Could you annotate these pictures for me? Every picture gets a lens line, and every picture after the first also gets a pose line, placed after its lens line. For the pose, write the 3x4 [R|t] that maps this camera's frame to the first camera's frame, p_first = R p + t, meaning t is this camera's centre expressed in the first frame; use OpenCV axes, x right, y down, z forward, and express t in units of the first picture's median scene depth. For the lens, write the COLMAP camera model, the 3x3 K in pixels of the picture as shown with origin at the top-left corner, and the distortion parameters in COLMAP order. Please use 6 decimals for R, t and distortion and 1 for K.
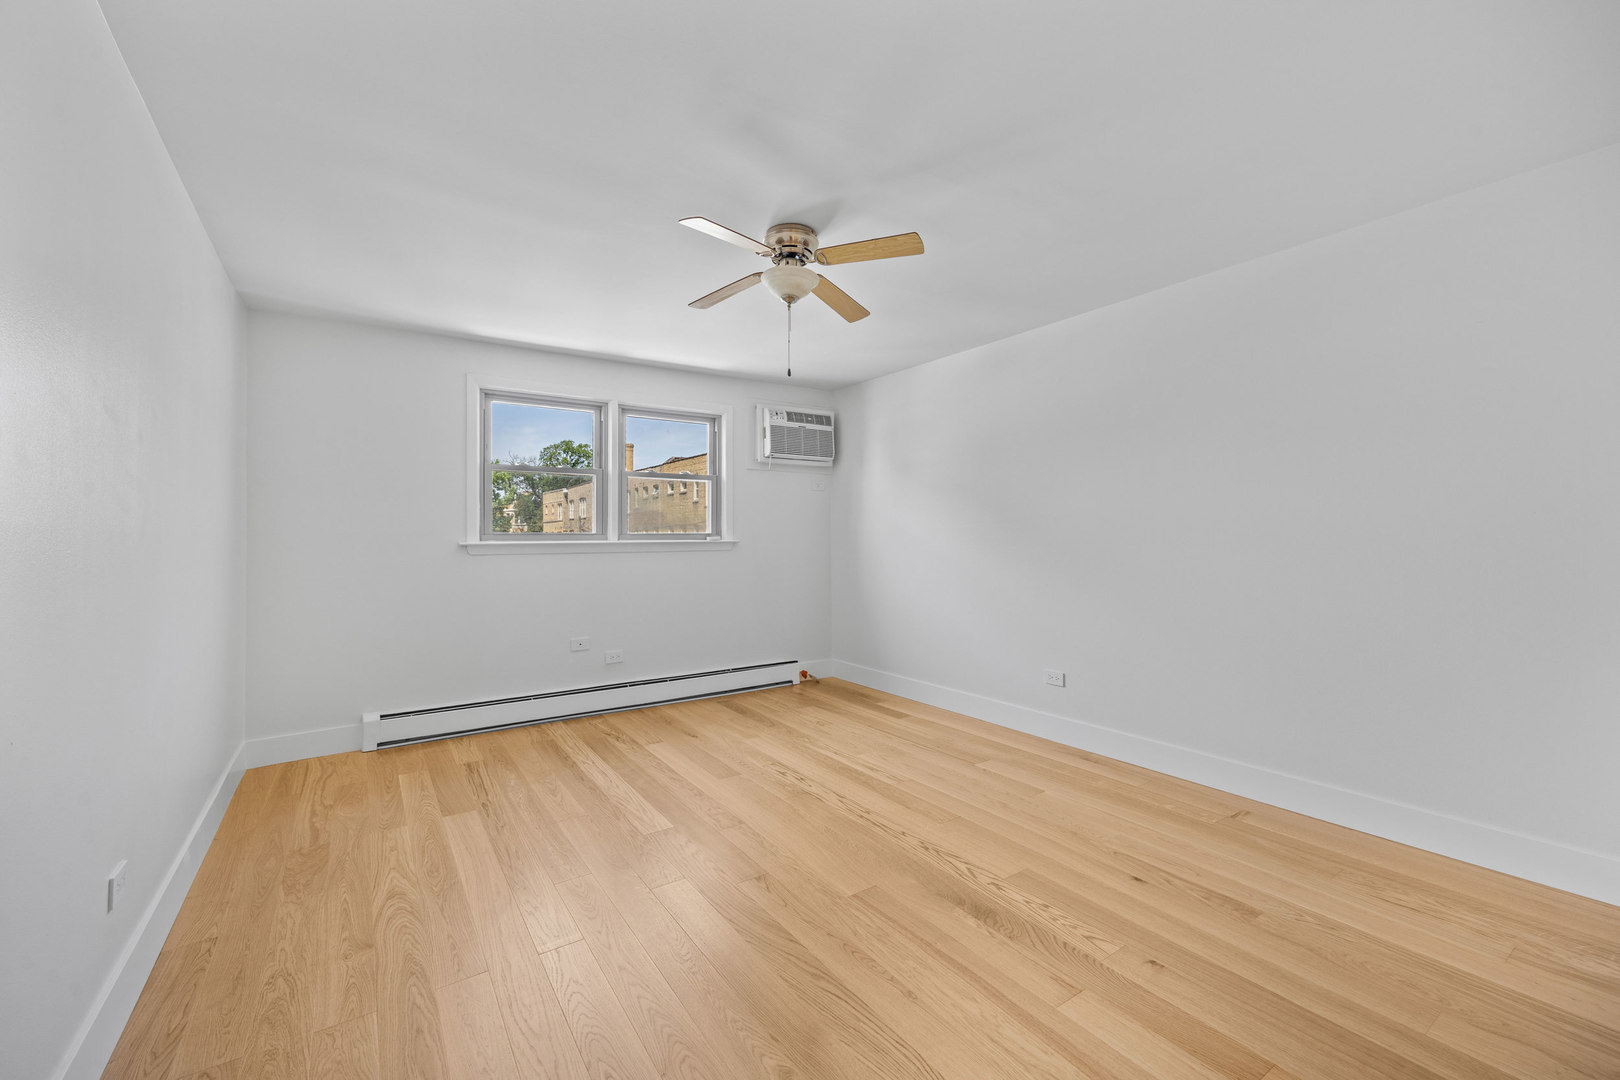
lens RADIAL K [[648.7, 0, 812.5], [0, 648.7, 535.1], [0, 0, 1]] dist [0.001890, 0.000197]
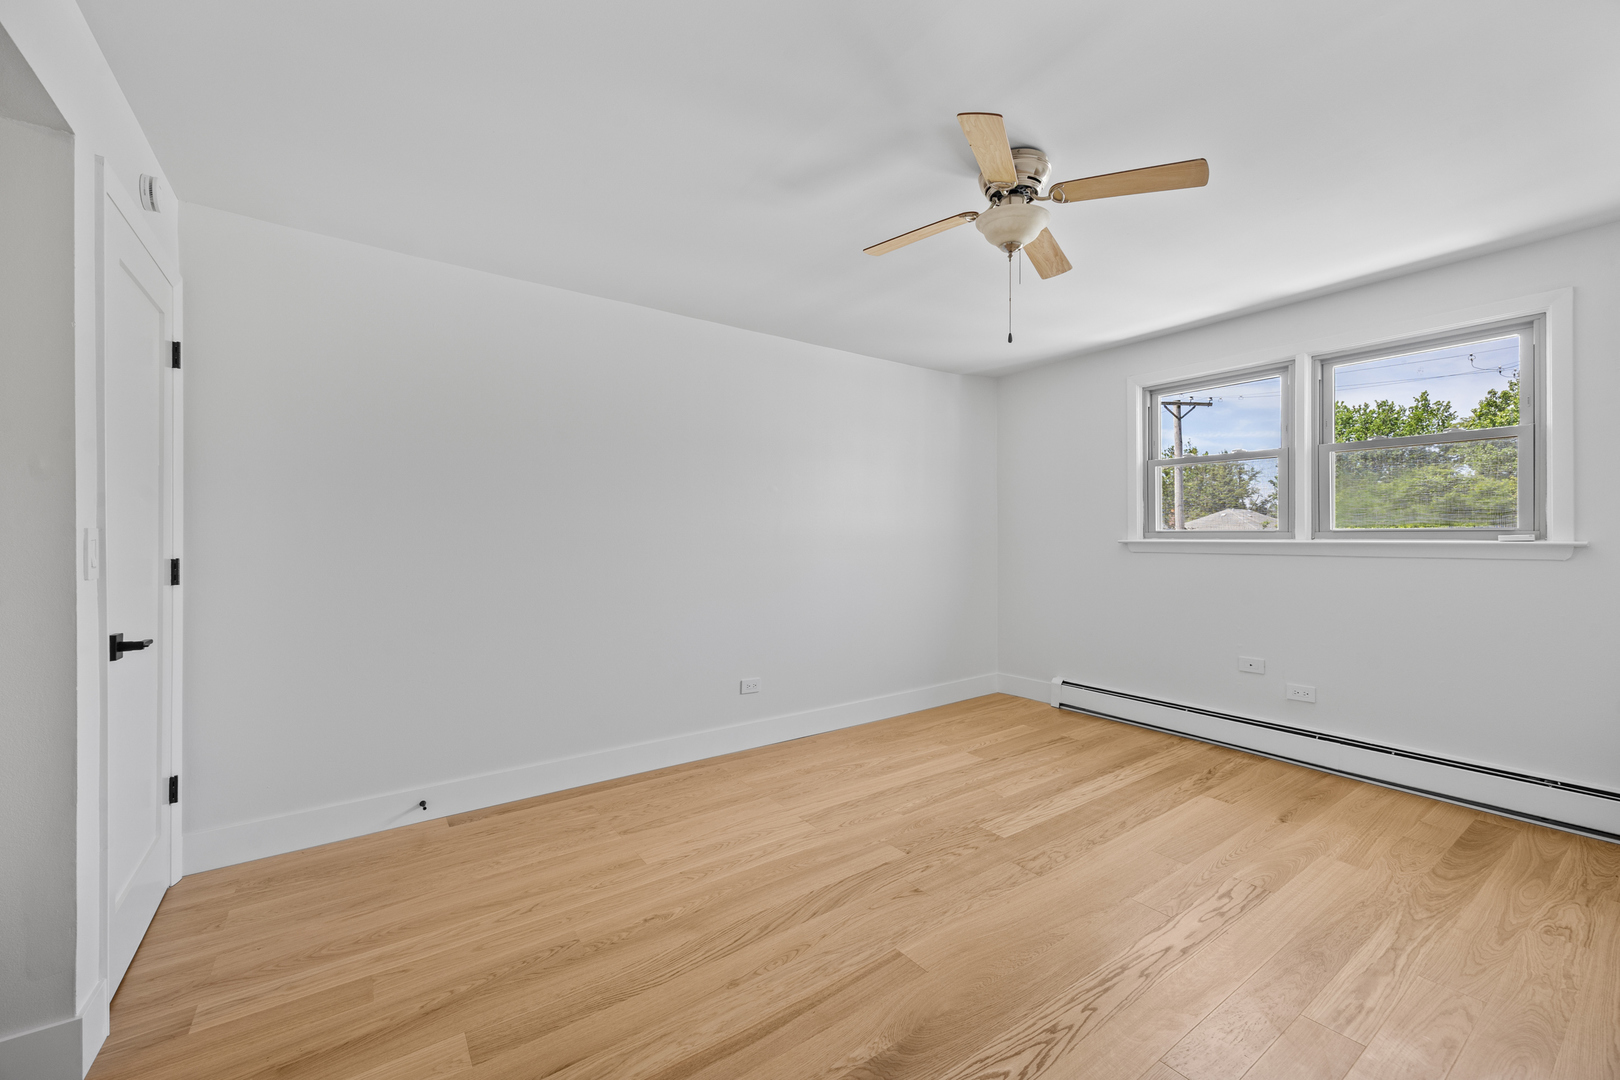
lens RADIAL K [[648.7, 0, 812.5], [0, 648.7, 535.1], [0, 0, 1]] dist [0.001890, 0.000197]
pose [[0.017515, 0.004930, -0.999834, 0.543278], [0.006186, 0.999968, 0.005039, -0.004978], [0.999827, -0.006273, 0.017484, 0.511540]]
